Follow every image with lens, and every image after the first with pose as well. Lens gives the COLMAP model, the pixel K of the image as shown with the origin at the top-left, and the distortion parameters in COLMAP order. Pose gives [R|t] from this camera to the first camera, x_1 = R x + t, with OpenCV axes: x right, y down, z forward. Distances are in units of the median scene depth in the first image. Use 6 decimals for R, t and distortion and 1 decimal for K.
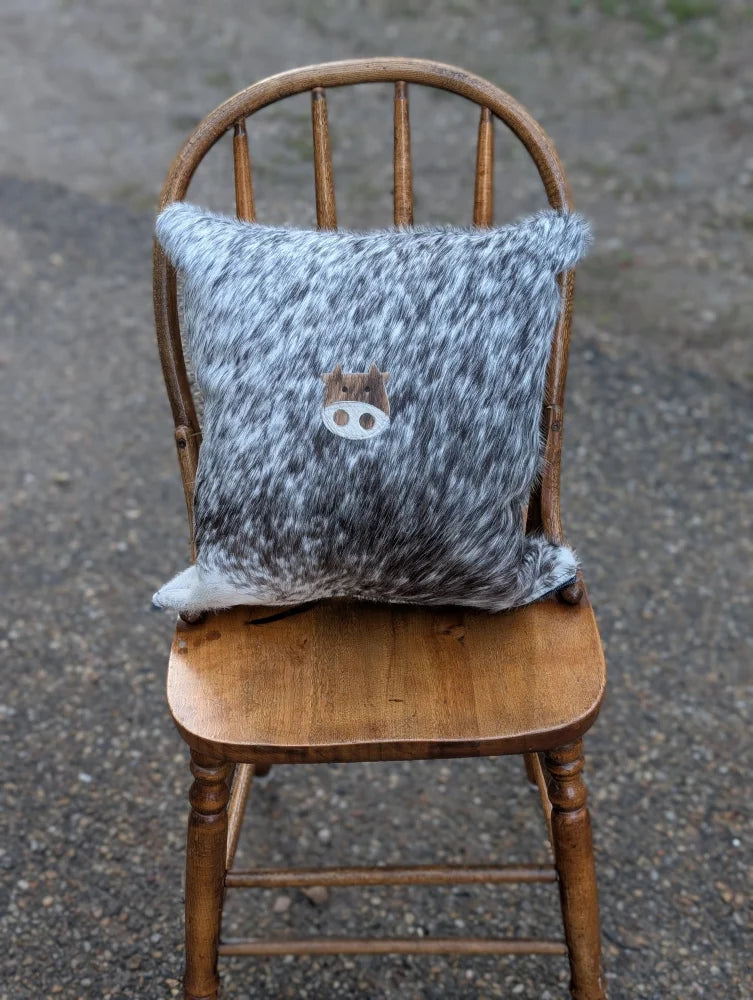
lens RADIAL K [[1434.6, 0, 377.9], [0, 1434.6, 515.2], [0, 0, 1]] dist [0.222474, -0.870412]
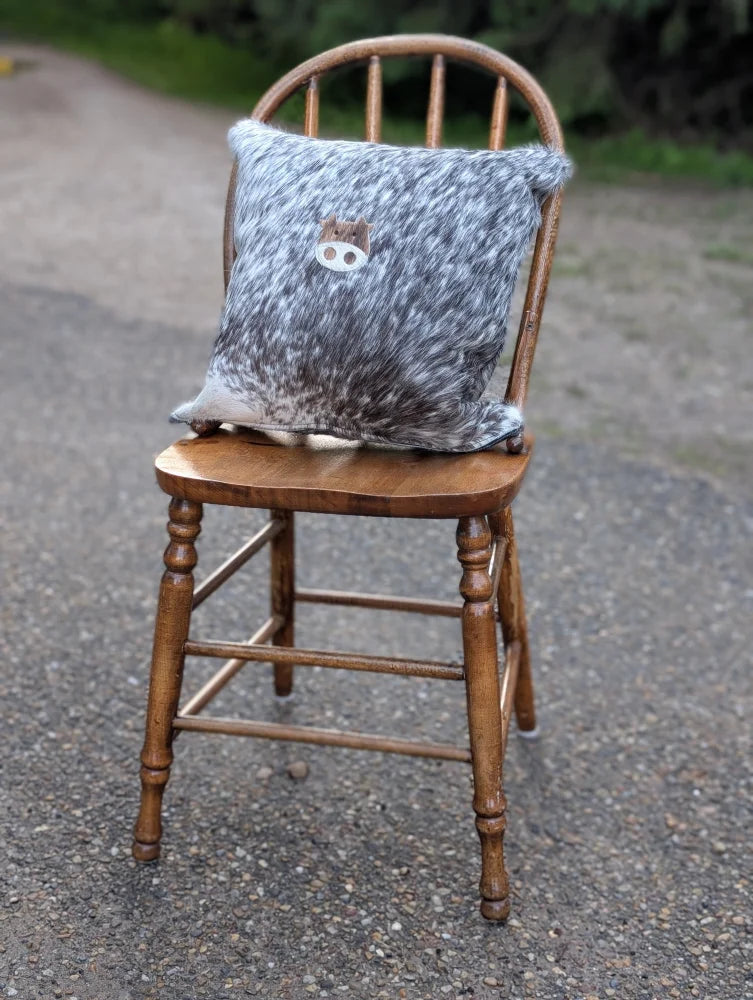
lens RADIAL K [[1429.9, 0, 410.5], [0, 1429.9, 500.5], [0, 0, 1]] dist [0.236978, -0.997954]
pose [[0.977043, 0.107052, -0.184190, 0.286603], [-0.153213, 0.953822, -0.258360, 0.434319], [0.148026, 0.280650, 0.948327, -0.103961]]
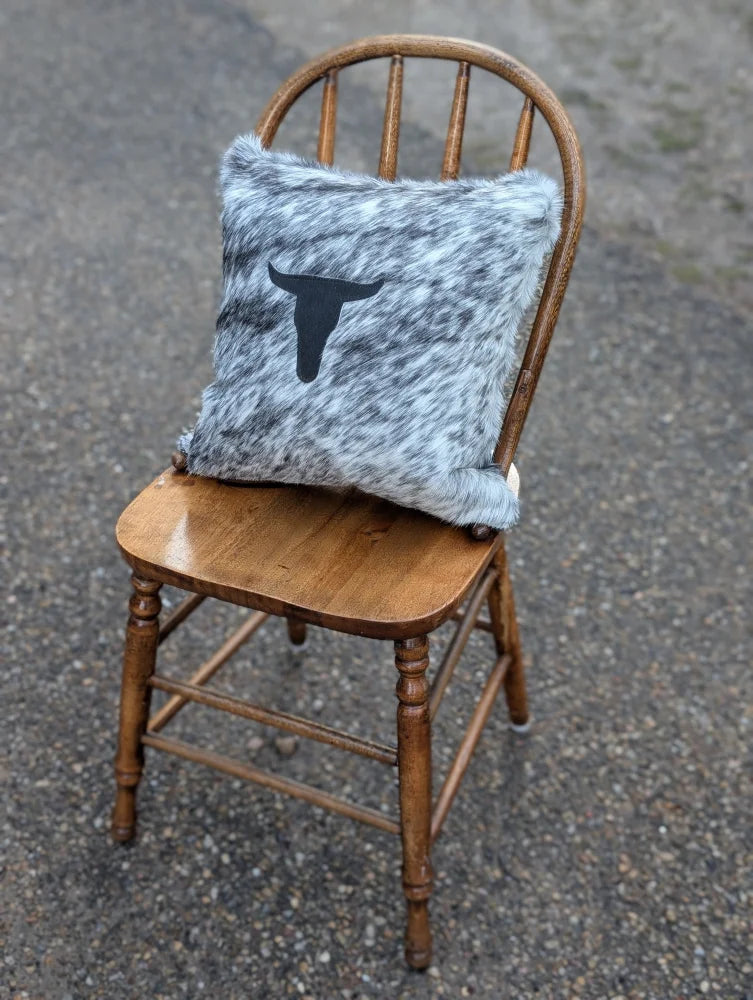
lens RADIAL K [[1441.8, 0, 376.5], [0, 1441.8, 500.0], [0, 0, 1]] dist [0.220215, -0.886765]
pose [[0.913511, 0.263841, -0.309654, 0.429233], [-0.263123, 0.963717, 0.044897, 0.001563], [0.310264, 0.040463, 0.949789, -0.110199]]
